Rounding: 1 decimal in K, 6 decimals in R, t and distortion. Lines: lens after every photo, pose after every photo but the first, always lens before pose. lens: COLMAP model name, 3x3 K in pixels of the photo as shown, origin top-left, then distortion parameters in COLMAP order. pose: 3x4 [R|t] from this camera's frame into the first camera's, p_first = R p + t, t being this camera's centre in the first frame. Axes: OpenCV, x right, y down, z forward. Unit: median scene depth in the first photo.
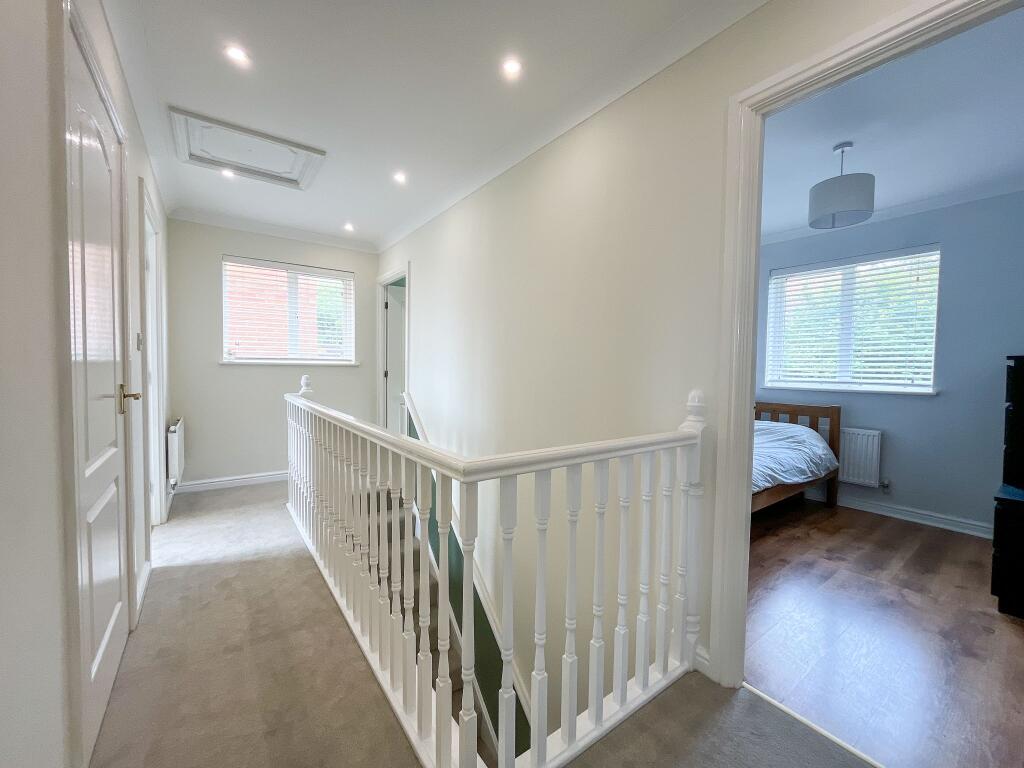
lens RADIAL K [[410.8, 0, 510.2], [0, 410.8, 383.7], [0, 0, 1]] dist [-0.001826, -0.000041]
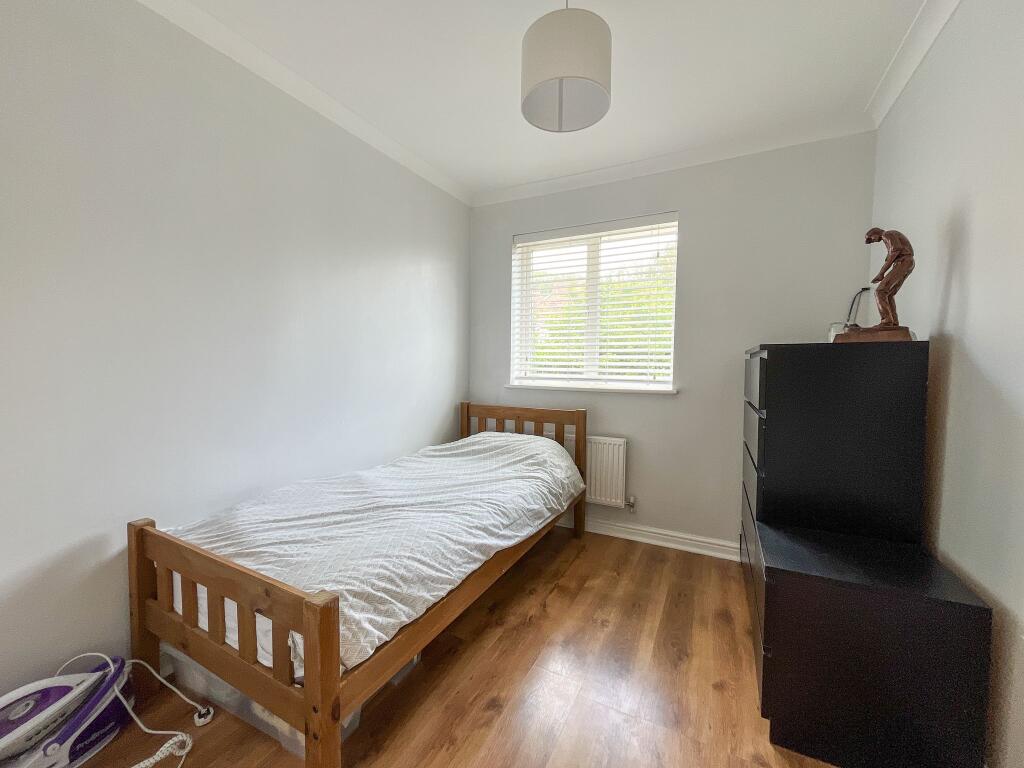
lens RADIAL K [[410.8, 0, 510.2], [0, 410.8, 383.7], [0, 0, 1]] dist [-0.001826, -0.000041]
pose [[0.896824, -0.025410, 0.441658, 0.337405], [0.018428, 0.999628, 0.020091, -0.014734], [-0.442004, -0.009879, 0.896959, 0.368377]]
